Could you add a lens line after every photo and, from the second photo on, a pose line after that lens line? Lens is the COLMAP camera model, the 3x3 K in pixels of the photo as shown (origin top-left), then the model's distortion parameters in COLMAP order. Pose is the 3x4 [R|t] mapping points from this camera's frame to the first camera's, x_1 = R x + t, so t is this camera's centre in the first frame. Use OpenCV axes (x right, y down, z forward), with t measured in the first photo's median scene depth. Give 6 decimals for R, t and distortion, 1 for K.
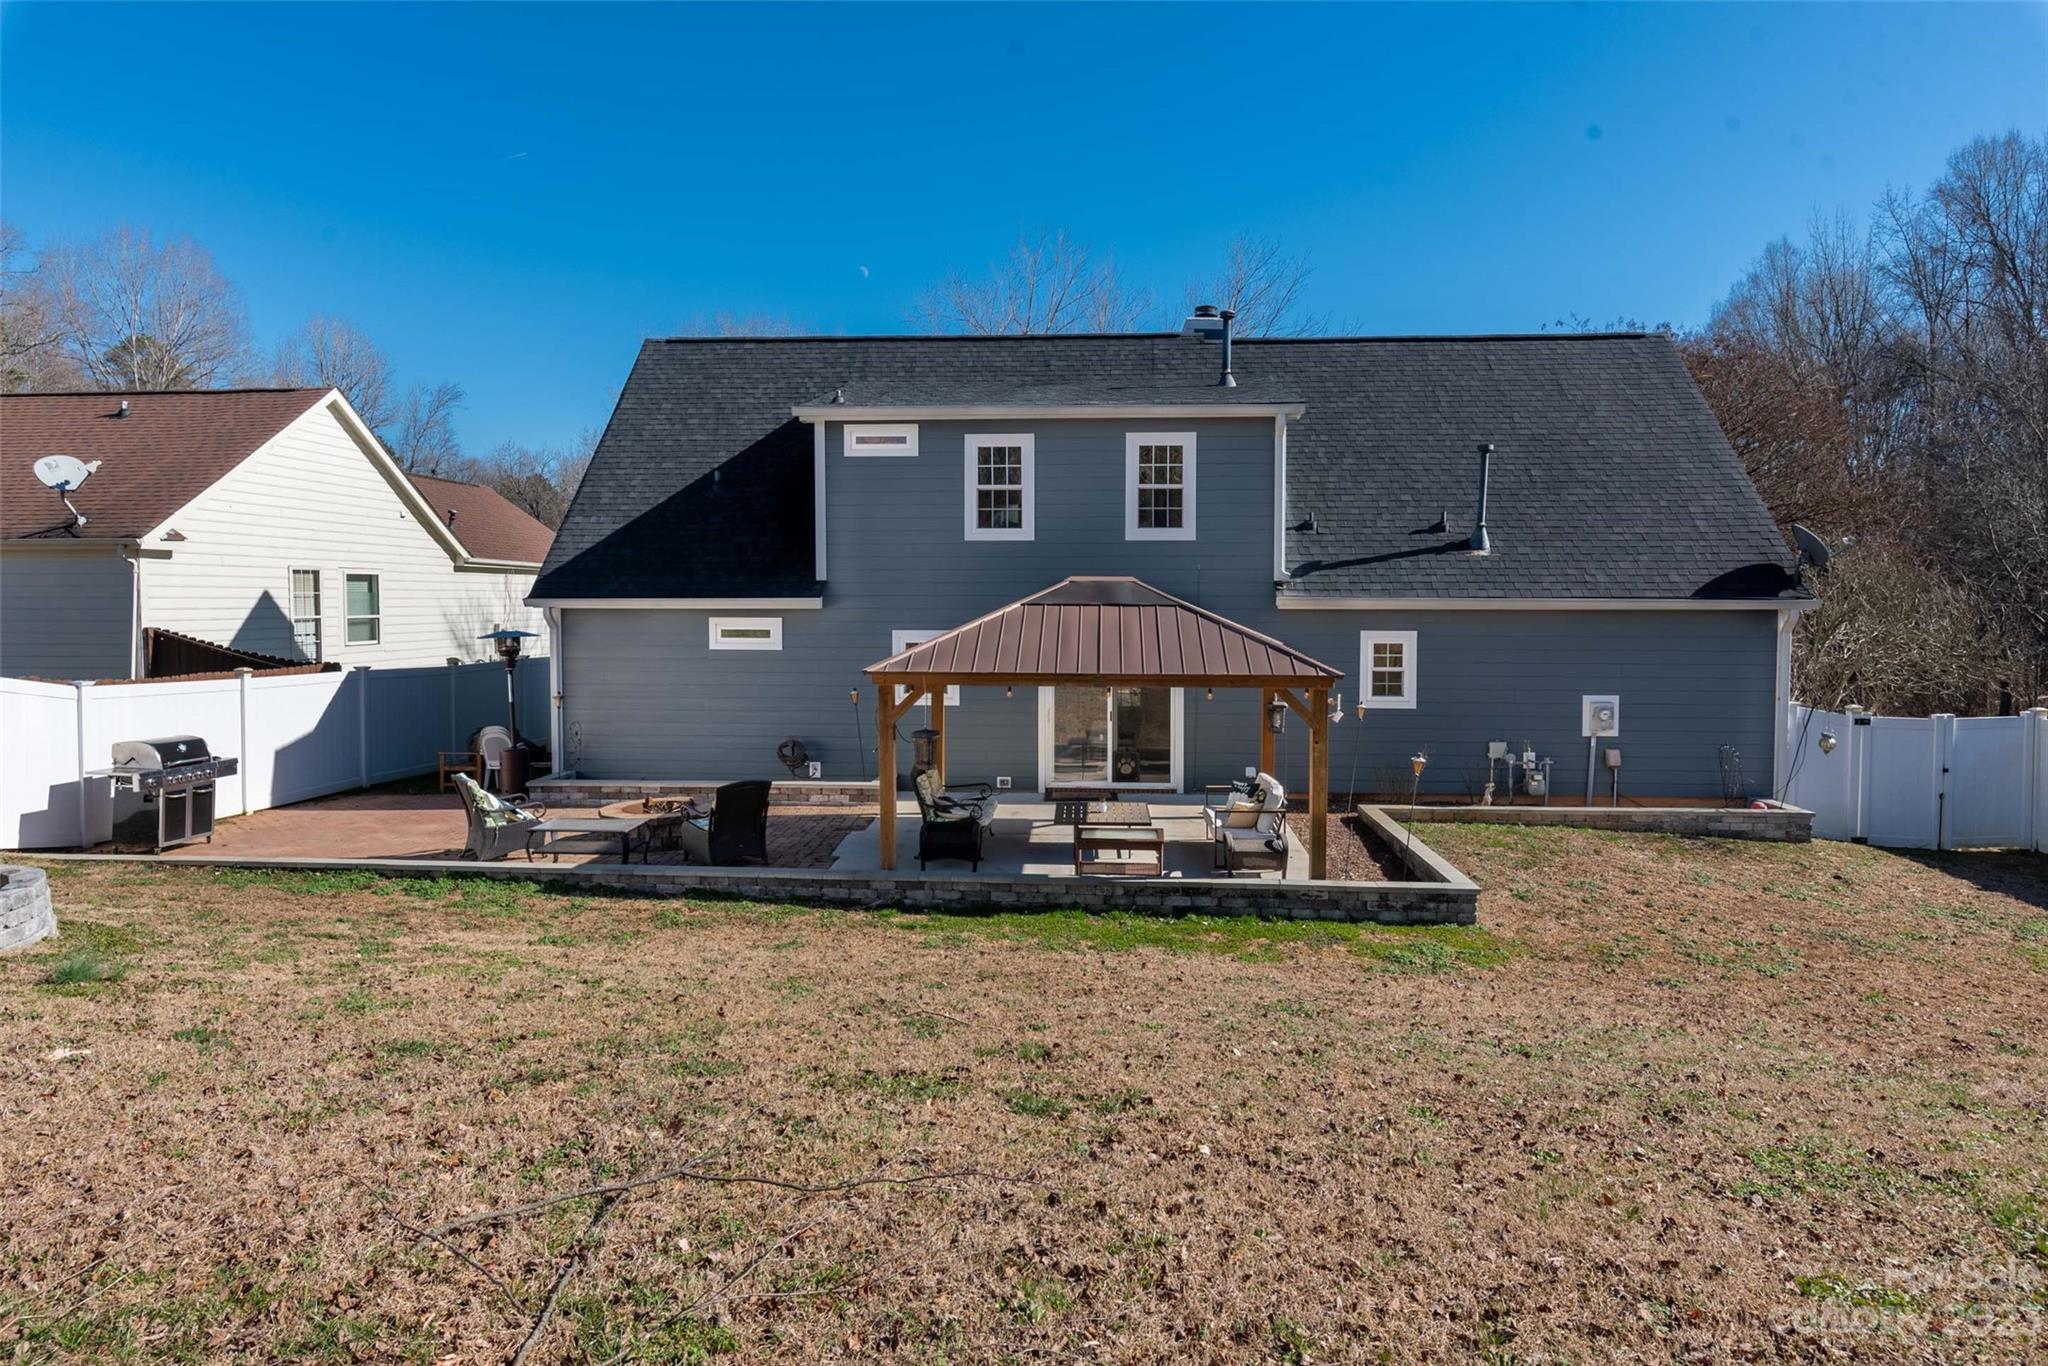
lens RADIAL K [[1201.9, 0, 1023.4], [0, 1201.9, 614.1], [0, 0, 1]] dist [-0.003488, -0.000673]
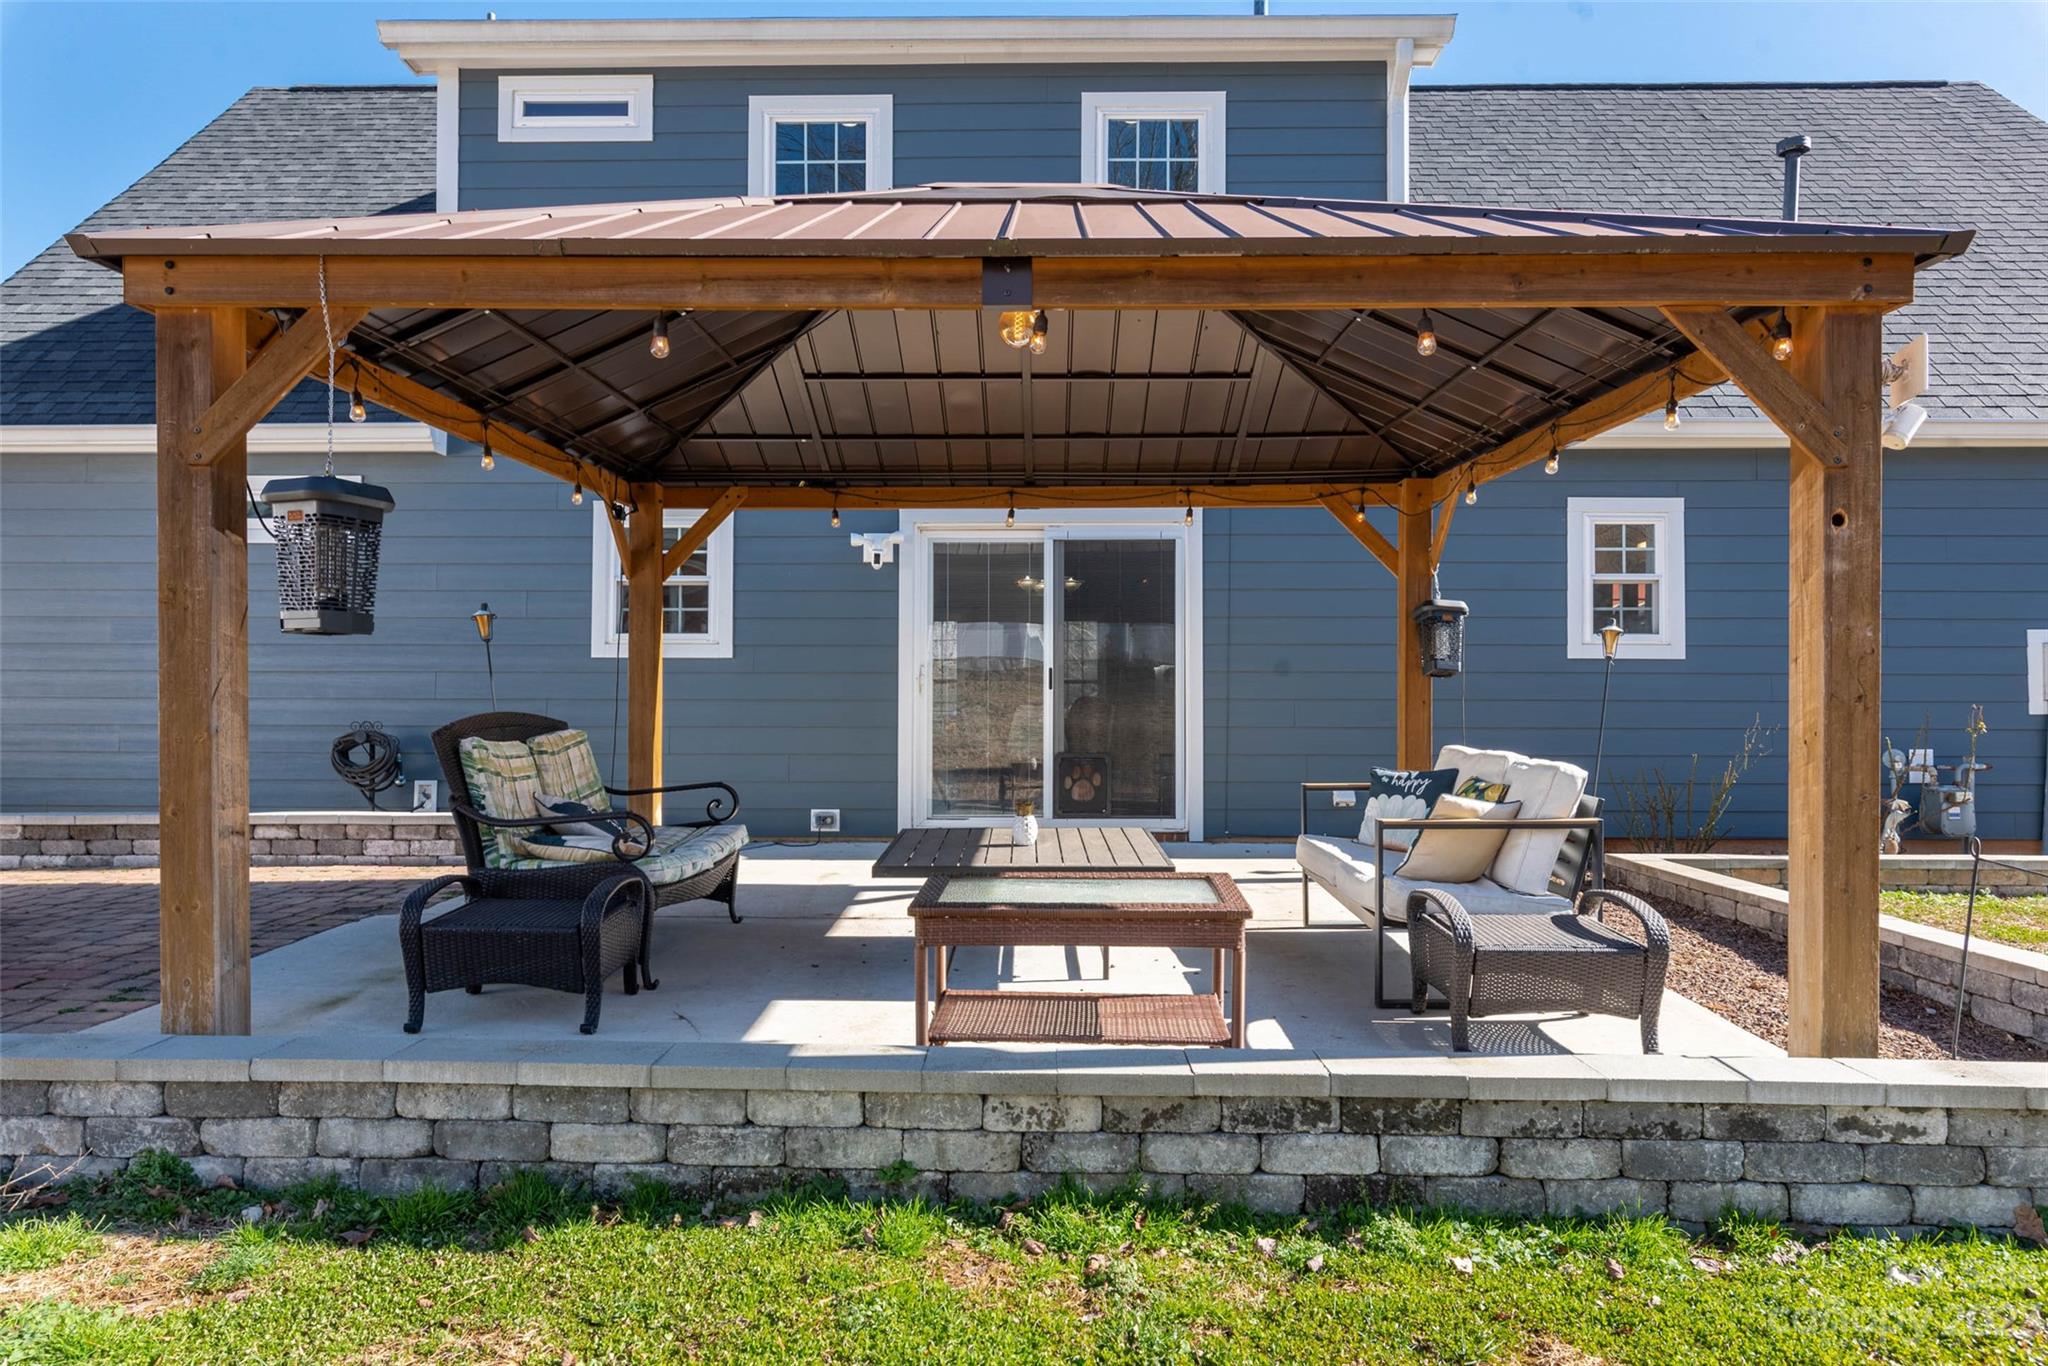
lens RADIAL K [[1253.5, 0, 1027.3], [0, 1253.5, 660.3], [0, 0, 1]] dist [0.004345, -0.000133]
pose [[0.998615, 0.003625, 0.052491, 0.038464], [-0.001002, 0.998753, -0.049913, 0.105484], [-0.052607, 0.049791, 0.997373, 0.517303]]
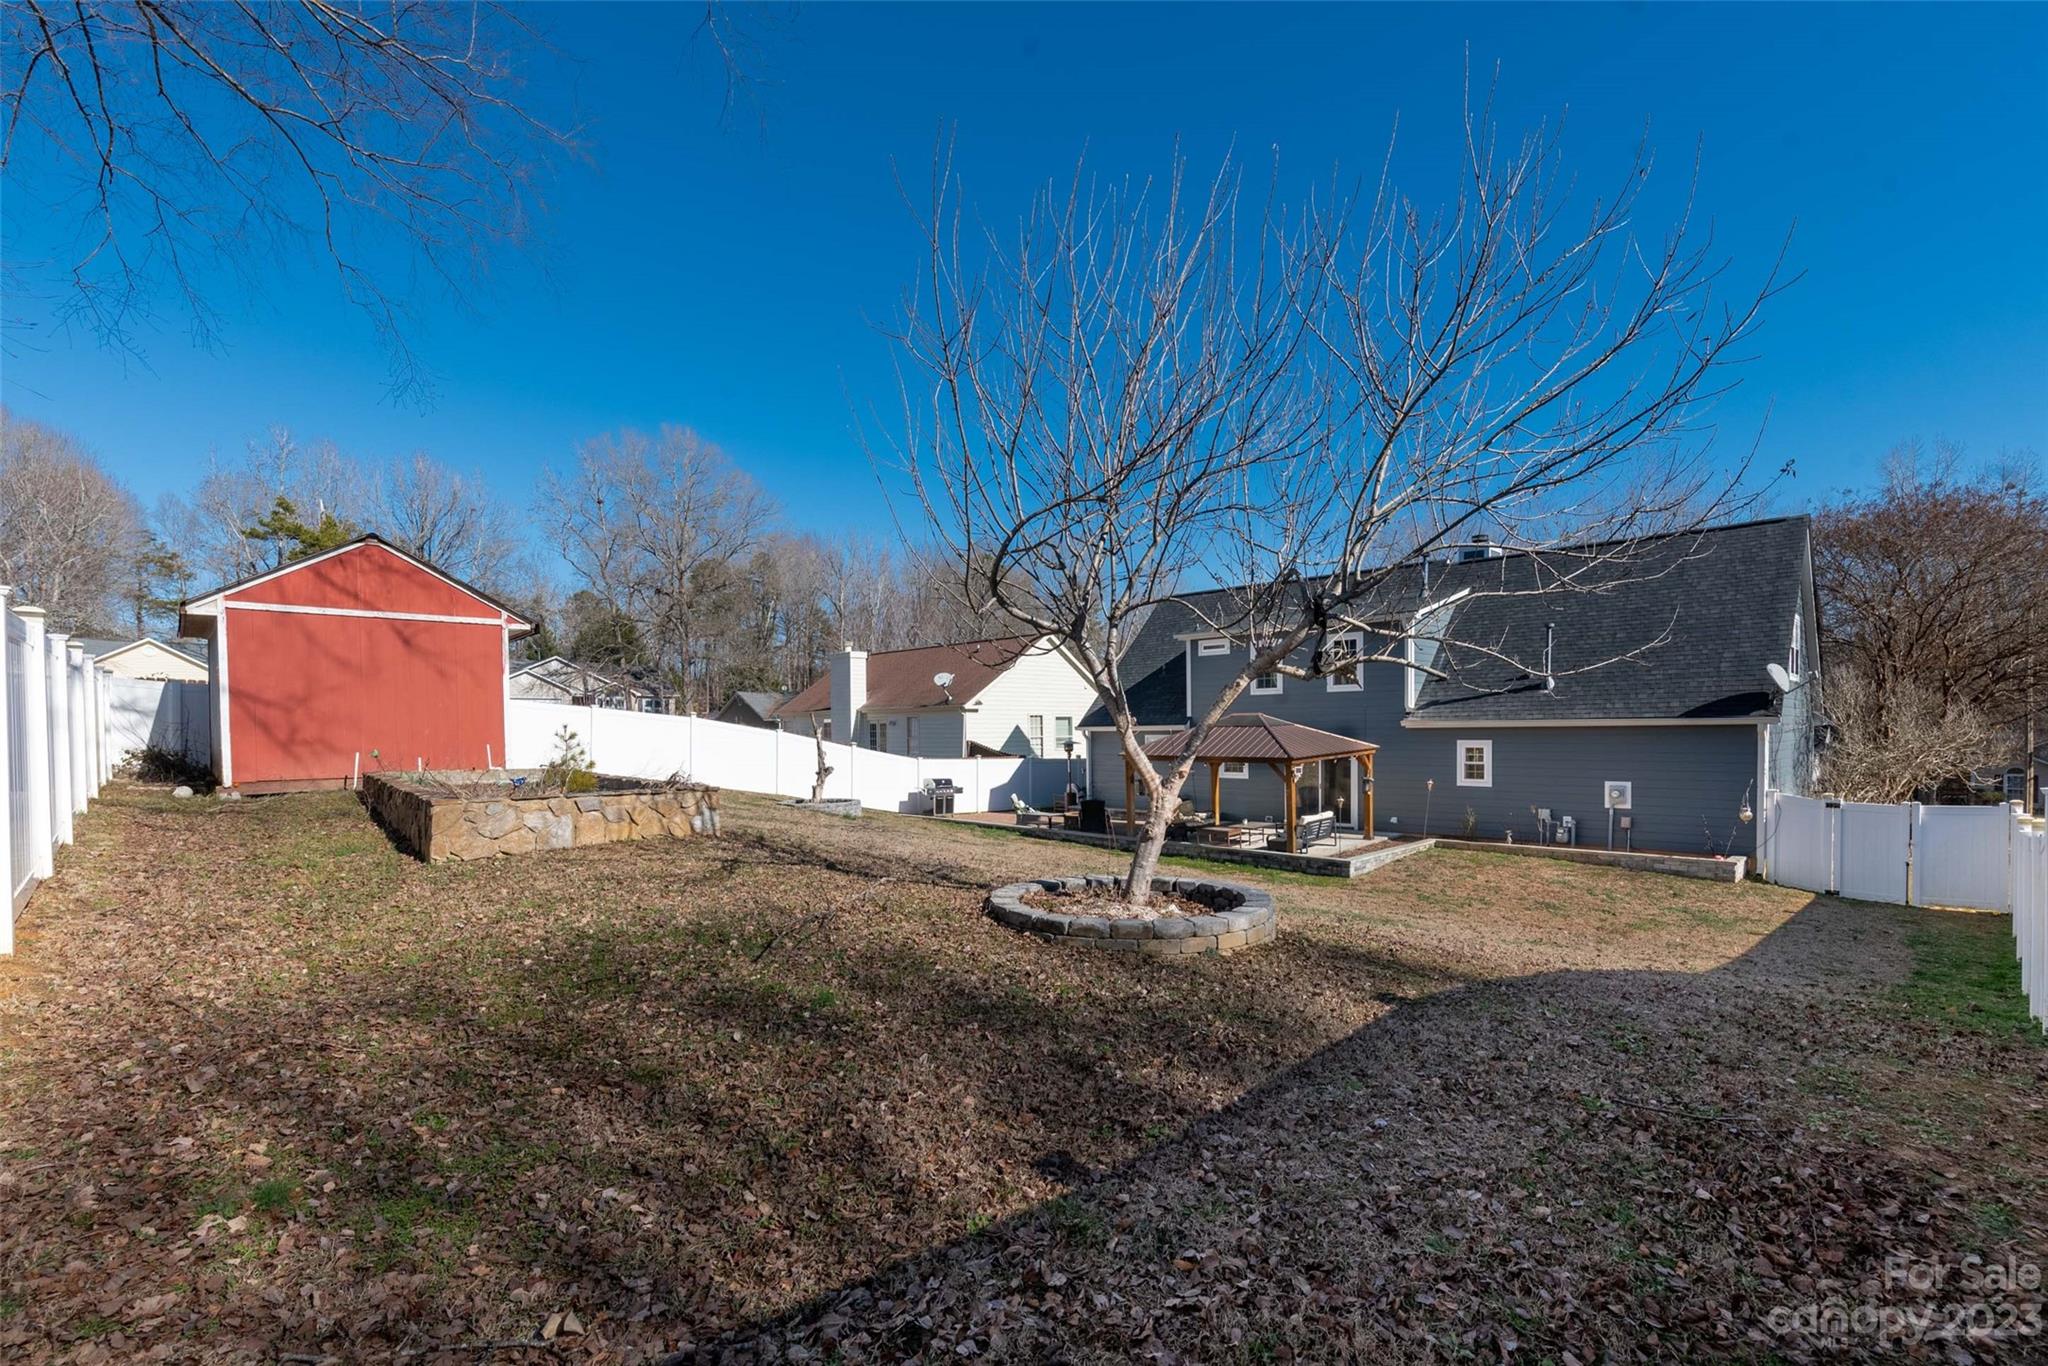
lens RADIAL K [[918.0, 0, 1024.0], [0, 918.0, 683.0], [0, 0, 1]] dist [-0.003529, -0.000200]
pose [[0.748825, -0.043688, -0.661327, 0.693761], [0.002918, 0.998033, -0.062627, 0.012950], [0.662762, 0.044967, 0.747479, -0.389768]]
